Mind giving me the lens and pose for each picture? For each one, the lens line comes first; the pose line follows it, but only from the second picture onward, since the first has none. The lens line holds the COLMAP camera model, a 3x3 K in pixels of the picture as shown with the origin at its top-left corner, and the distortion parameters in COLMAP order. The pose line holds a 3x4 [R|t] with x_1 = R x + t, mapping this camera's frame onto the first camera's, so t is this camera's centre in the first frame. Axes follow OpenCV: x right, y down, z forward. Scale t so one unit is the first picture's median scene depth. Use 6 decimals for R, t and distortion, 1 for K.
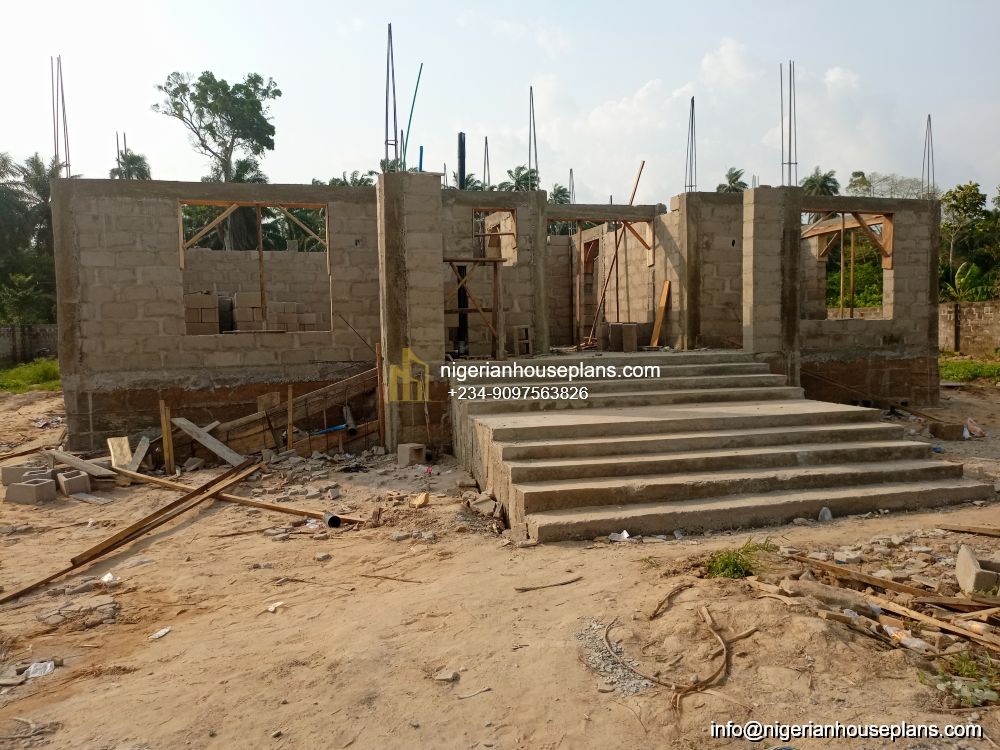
lens RADIAL K [[739.5, 0, 509.3], [0, 739.5, 373.1], [0, 0, 1]] dist [0.025627, -0.002436]
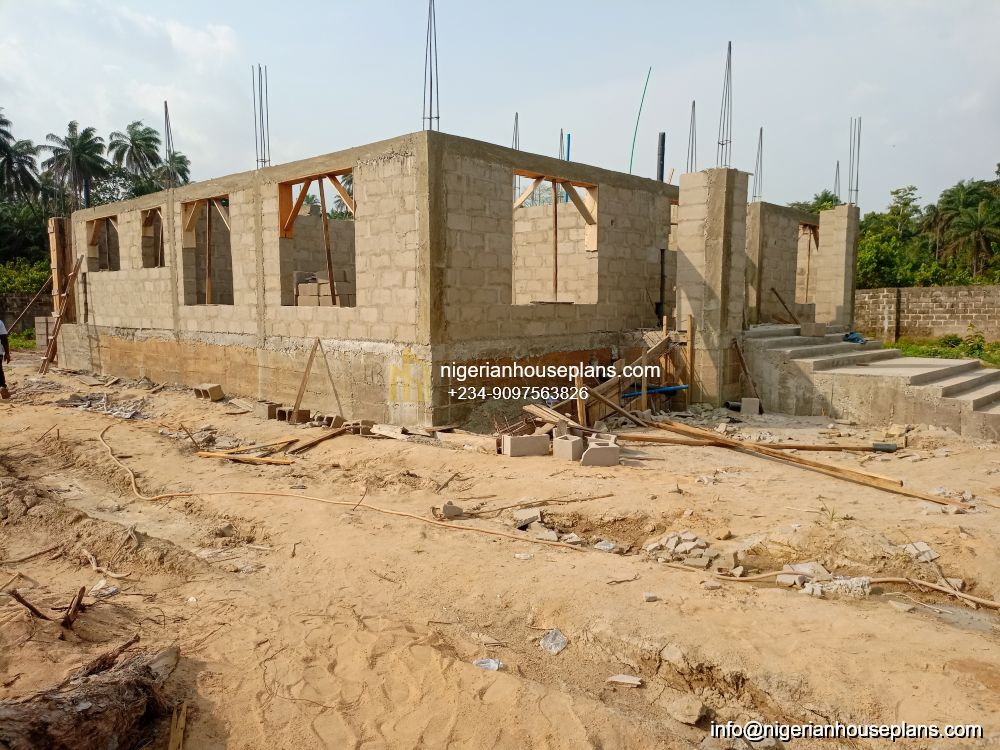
lens RADIAL K [[739.2, 0, 500.7], [0, 739.2, 372.1], [0, 0, 1]] dist [0.070868, -0.086523]
pose [[0.850268, -0.026657, 0.525675, -0.975067], [0.016372, 0.999573, 0.024207, 0.015451], [-0.526095, -0.011976, 0.850341, 0.160342]]
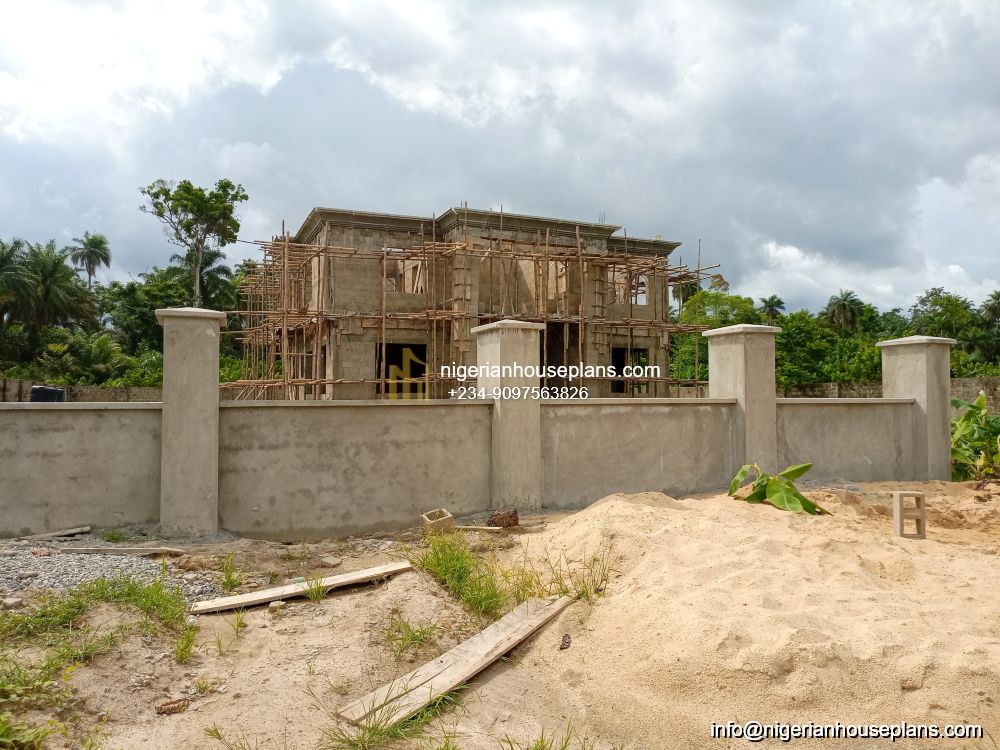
lens RADIAL K [[739.2, 0, 500.7], [0, 739.2, 372.1], [0, 0, 1]] dist [0.070868, -0.086523]
pose [[0.992409, 0.023069, 0.120801, -0.314851], [-0.011090, 0.995034, -0.098916, 0.128713], [-0.122483, 0.096826, 0.987736, -1.656839]]
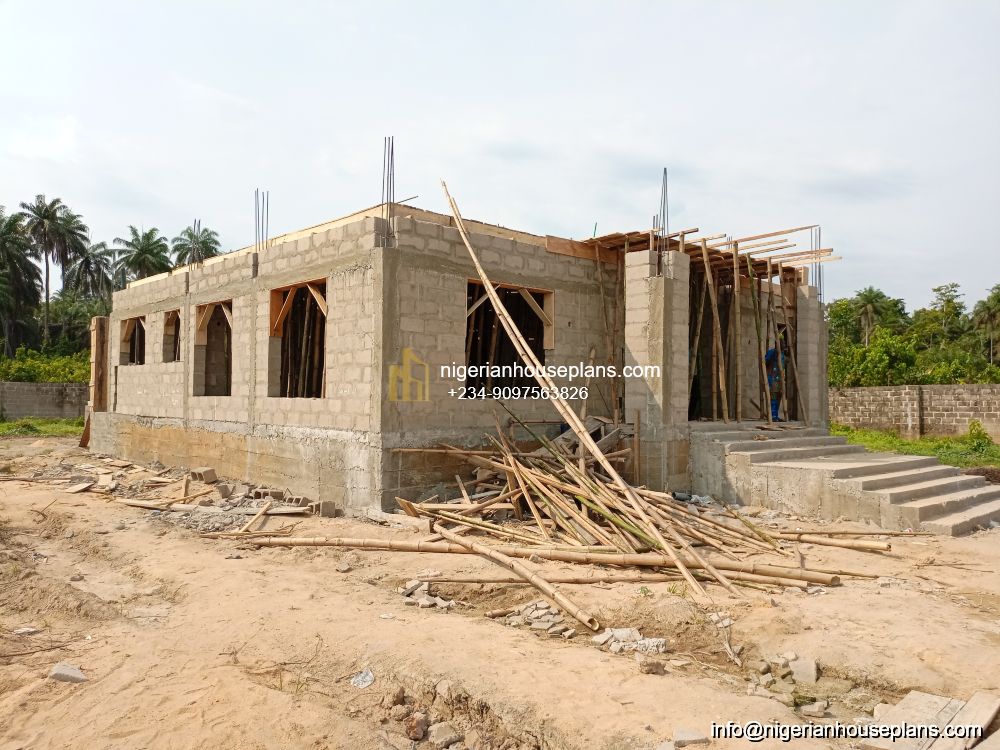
lens RADIAL K [[739.2, 0, 500.7], [0, 739.2, 372.1], [0, 0, 1]] dist [0.070868, -0.086523]
pose [[0.883939, 0.044657, 0.465466, -0.901822], [0.002498, 0.994964, -0.100202, 0.021365], [-0.467596, 0.089735, 0.879376, 0.006468]]
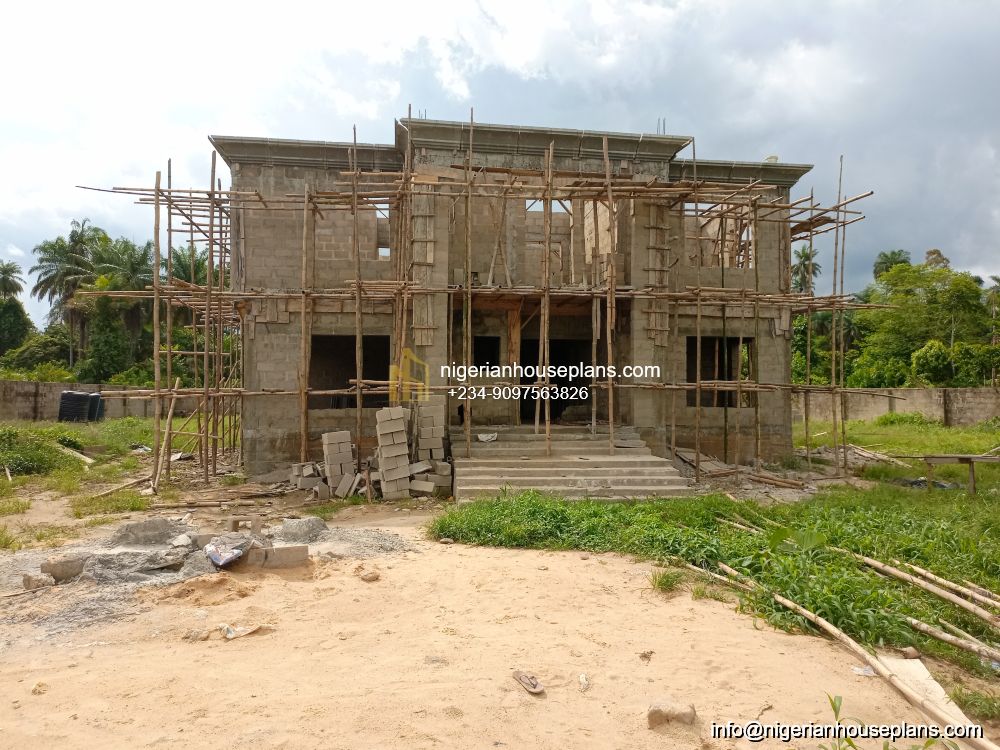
lens RADIAL K [[736.8, 0, 502.2], [0, 736.8, 377.5], [0, 0, 1]] dist [0.072275, -0.082489]
pose [[0.991598, 0.018177, -0.128073, 0.254037], [-0.028757, 0.996279, -0.081245, 0.004943], [0.126119, 0.084246, 0.988431, -0.712028]]
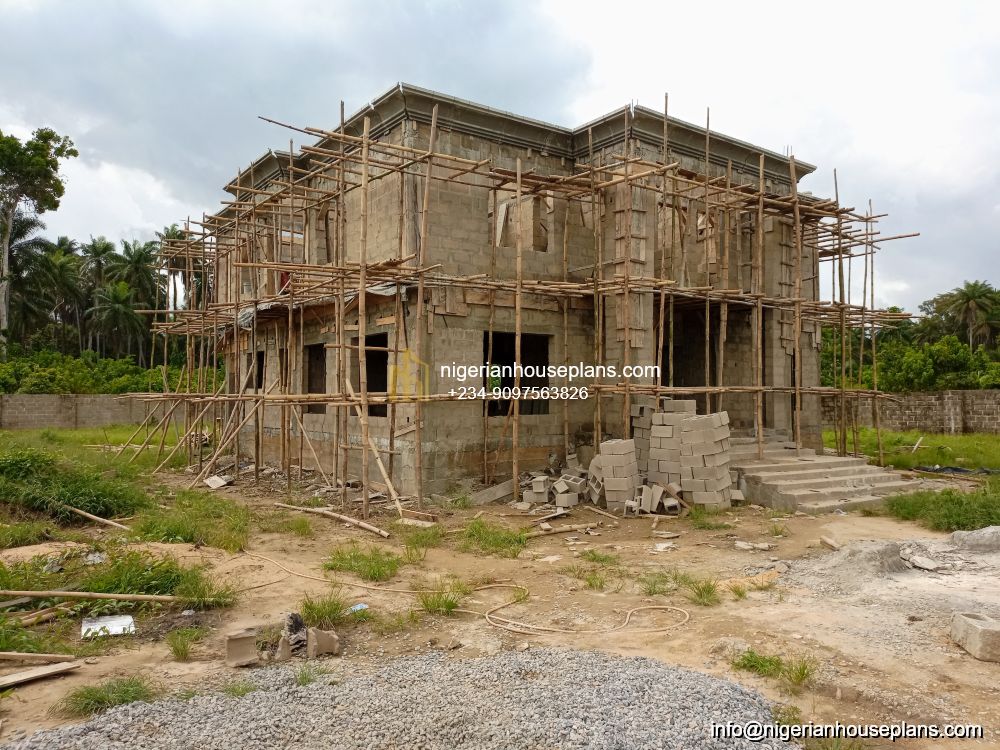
lens RADIAL K [[736.8, 0, 502.2], [0, 736.8, 377.5], [0, 0, 1]] dist [0.072275, -0.082489]
pose [[0.937393, 0.029222, 0.347045, -0.938021], [0.004446, 0.995388, -0.095823, 0.015986], [-0.348245, 0.091367, 0.932940, -0.461142]]
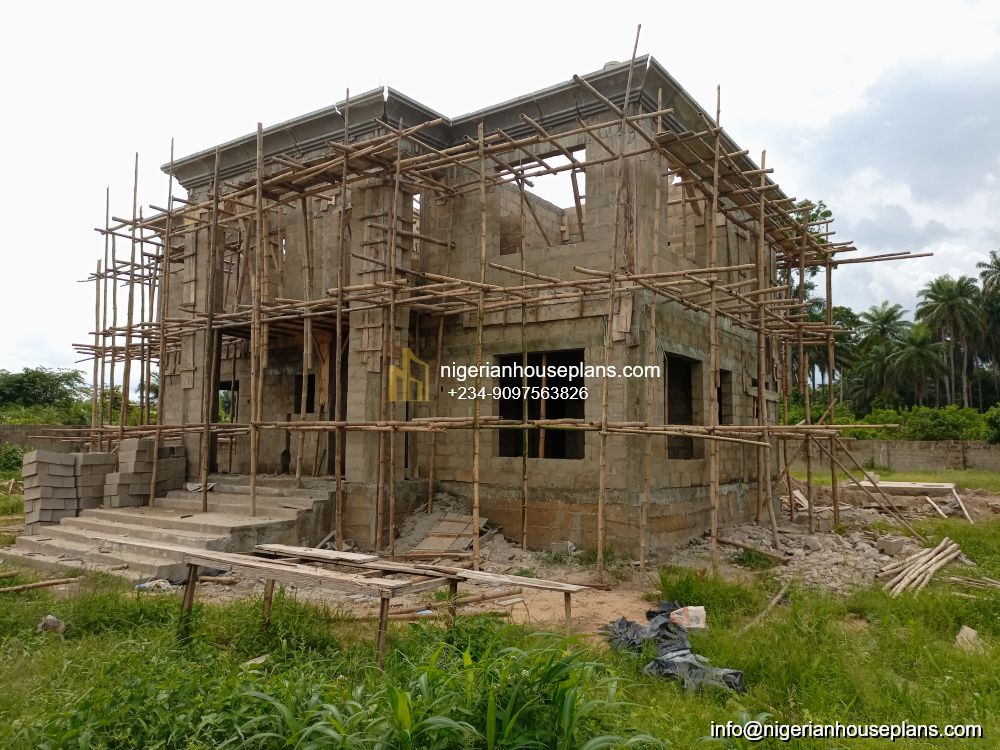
lens RADIAL K [[739.2, 0, 500.7], [0, 739.2, 372.1], [0, 0, 1]] dist [0.070868, -0.086523]
pose [[0.624482, -0.055251, -0.779082, 1.534334], [-0.064864, 0.990380, -0.122228, -0.077759], [0.778341, 0.126864, 0.614891, 0.424633]]
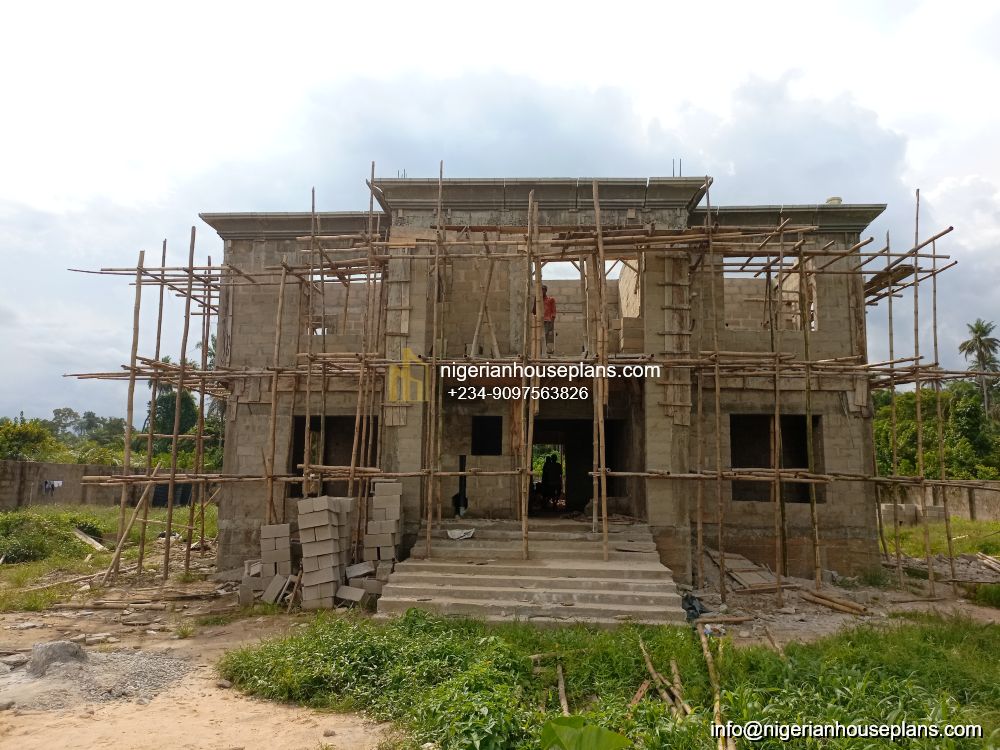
lens RADIAL K [[736.8, 0, 502.2], [0, 736.8, 377.5], [0, 0, 1]] dist [0.072275, -0.082489]
pose [[0.944330, -0.016460, -0.328587, 0.542733], [-0.049385, 0.980340, -0.191038, -0.021542], [0.325271, 0.196630, 0.924952, -0.399942]]
